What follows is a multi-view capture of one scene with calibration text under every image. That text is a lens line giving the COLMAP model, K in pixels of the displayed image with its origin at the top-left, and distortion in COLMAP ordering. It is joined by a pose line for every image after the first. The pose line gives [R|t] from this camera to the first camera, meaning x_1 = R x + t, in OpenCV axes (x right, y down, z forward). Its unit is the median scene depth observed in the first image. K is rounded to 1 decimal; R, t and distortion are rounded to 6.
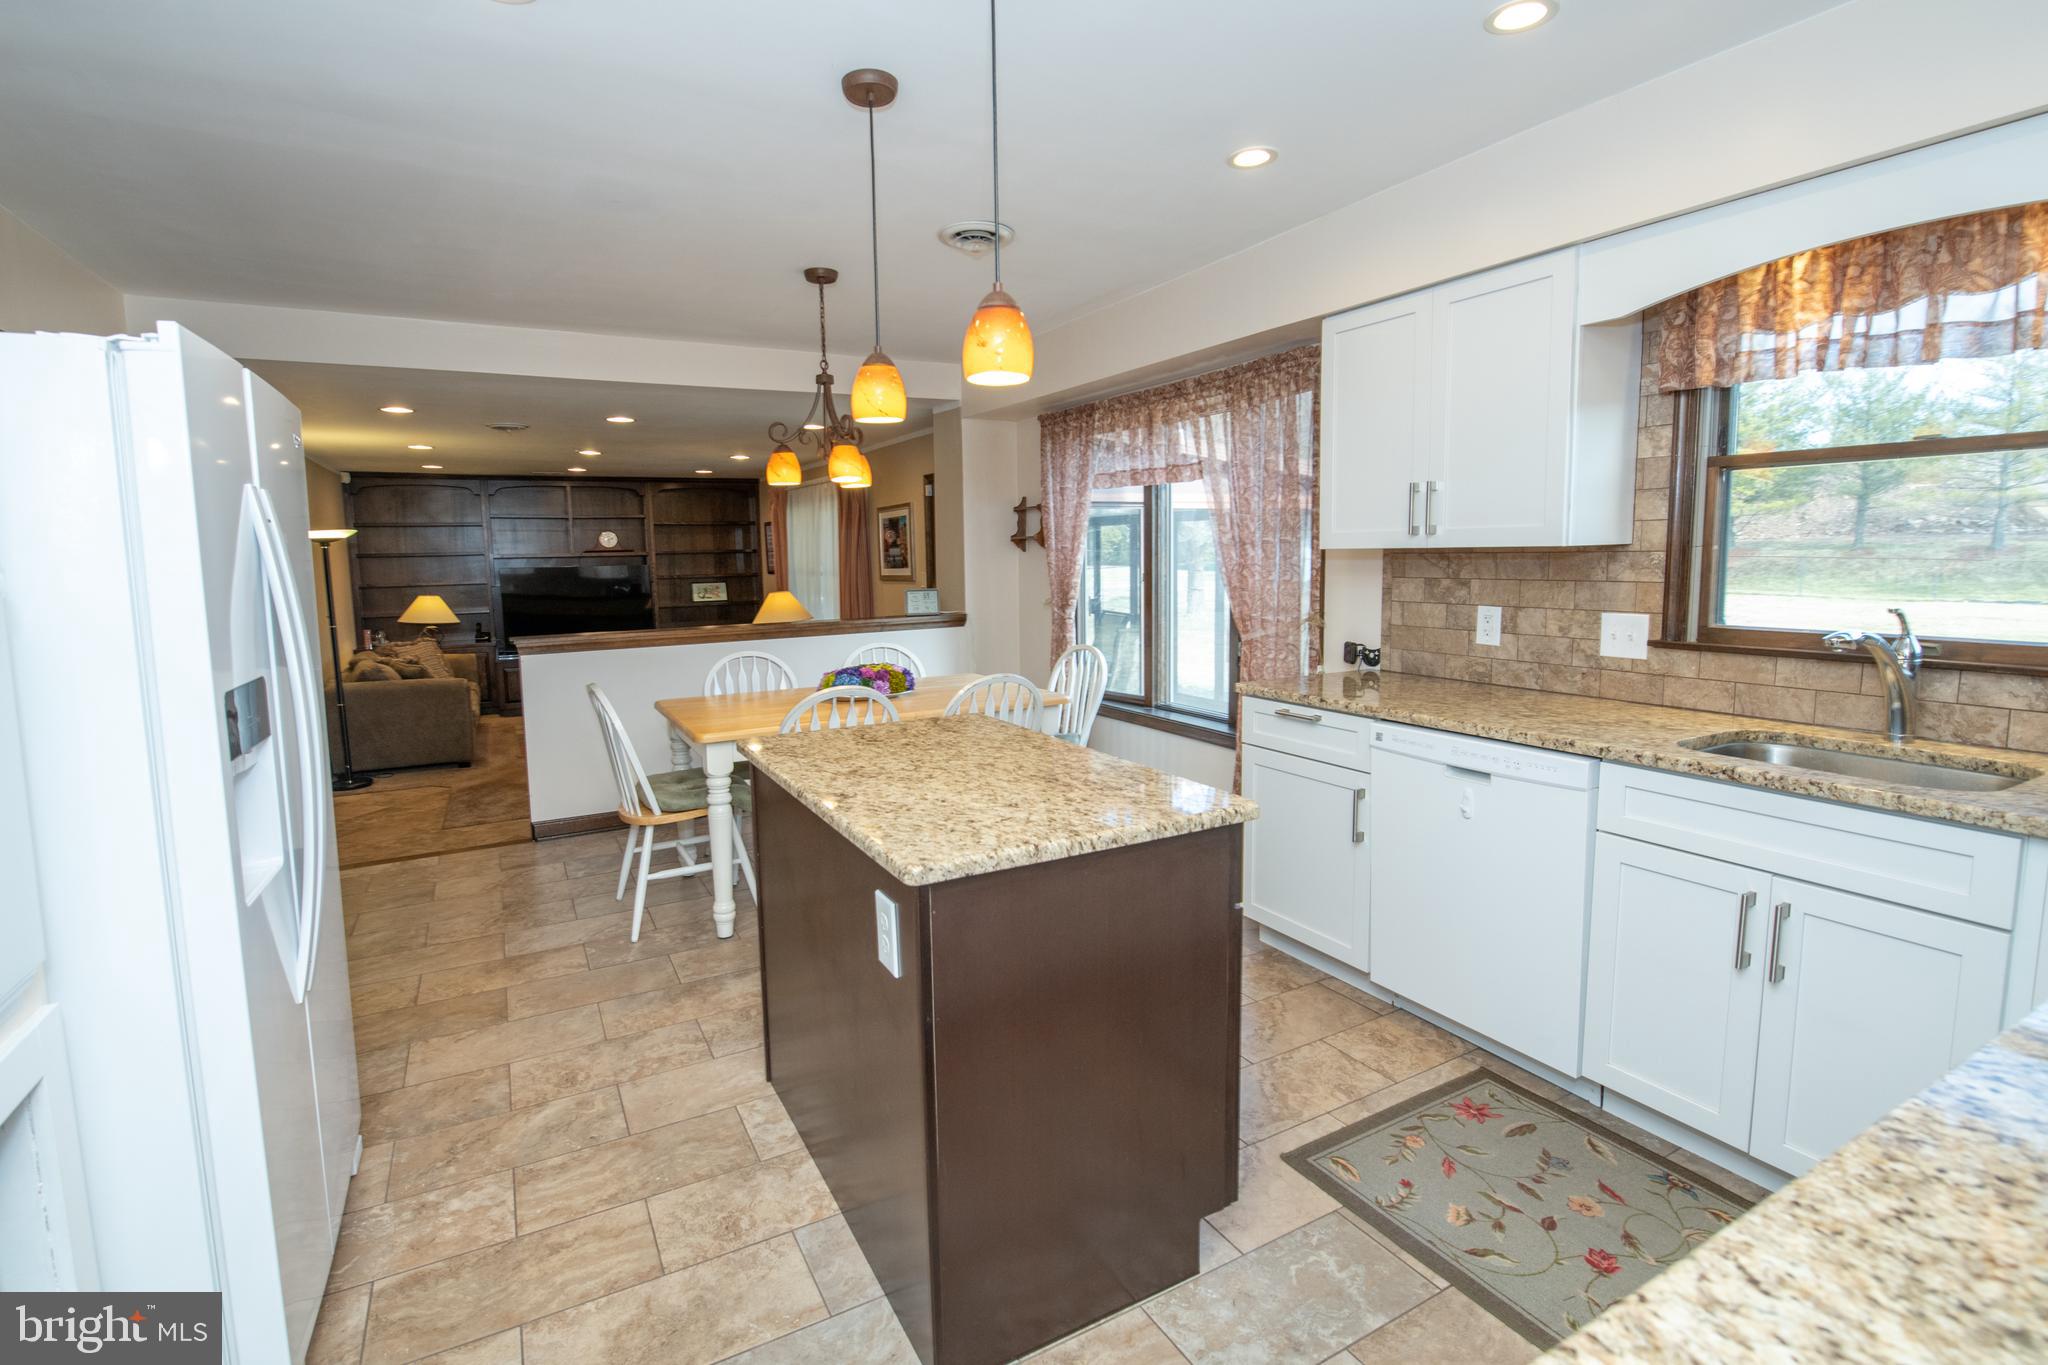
lens RADIAL K [[916.2, 0, 983.2], [0, 916.2, 645.3], [0, 0, 1]] dist [-0.002018, -0.000372]
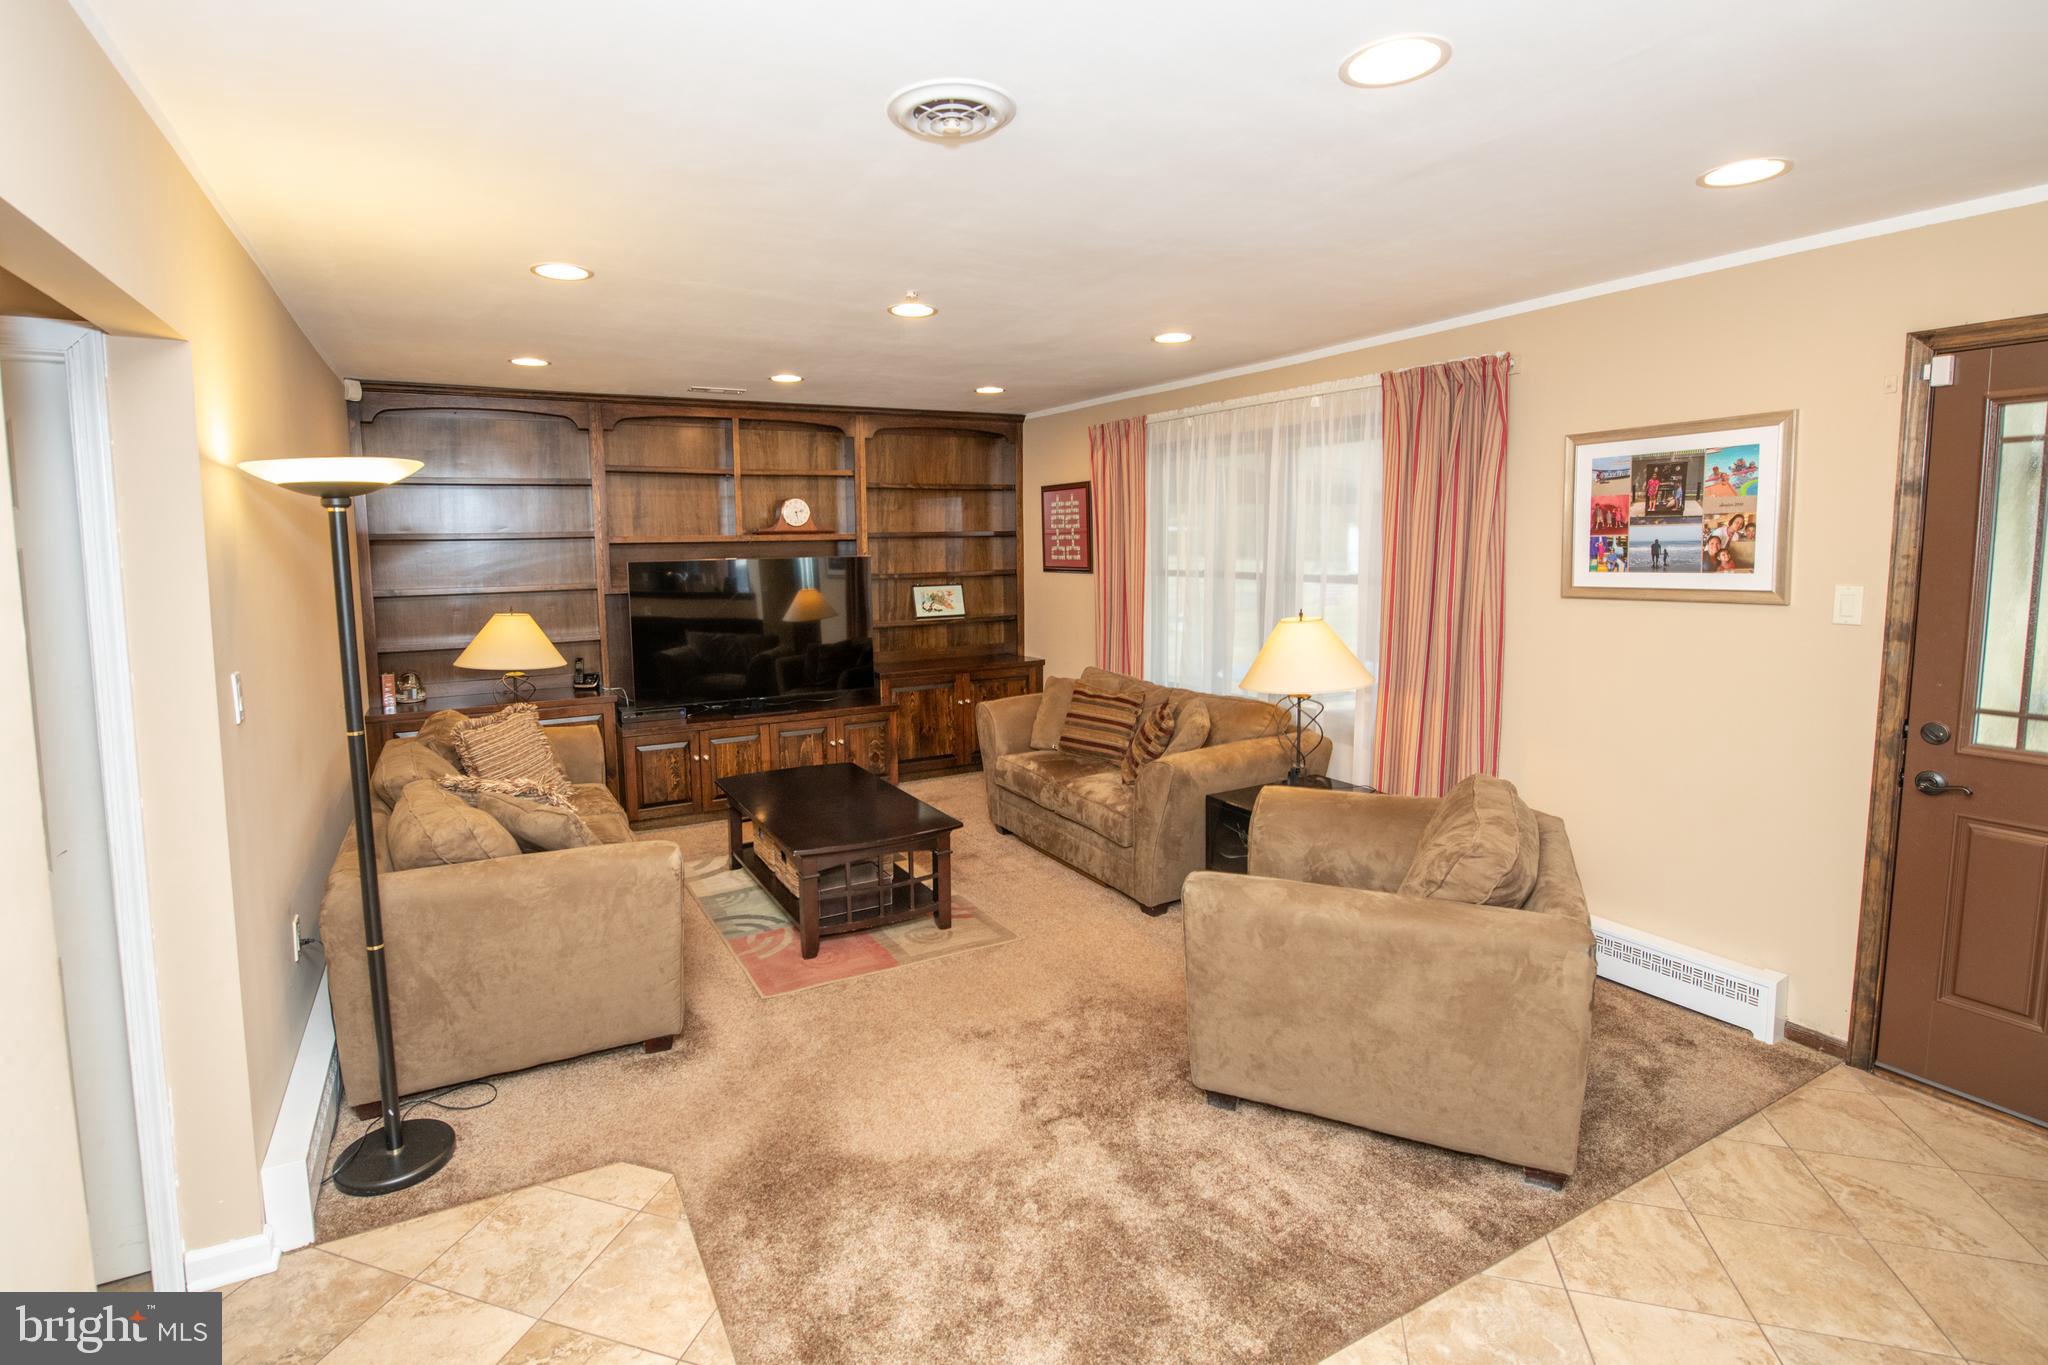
lens RADIAL K [[965.0, 0, 1020.3], [0, 965.0, 607.5], [0, 0, 1]] dist [-0.000486, -0.010579]
pose [[0.999471, 0.008304, 0.031446, -0.311956], [-0.007306, 0.999471, -0.031701, -0.038828], [-0.031693, 0.031454, 0.999003, 0.414164]]
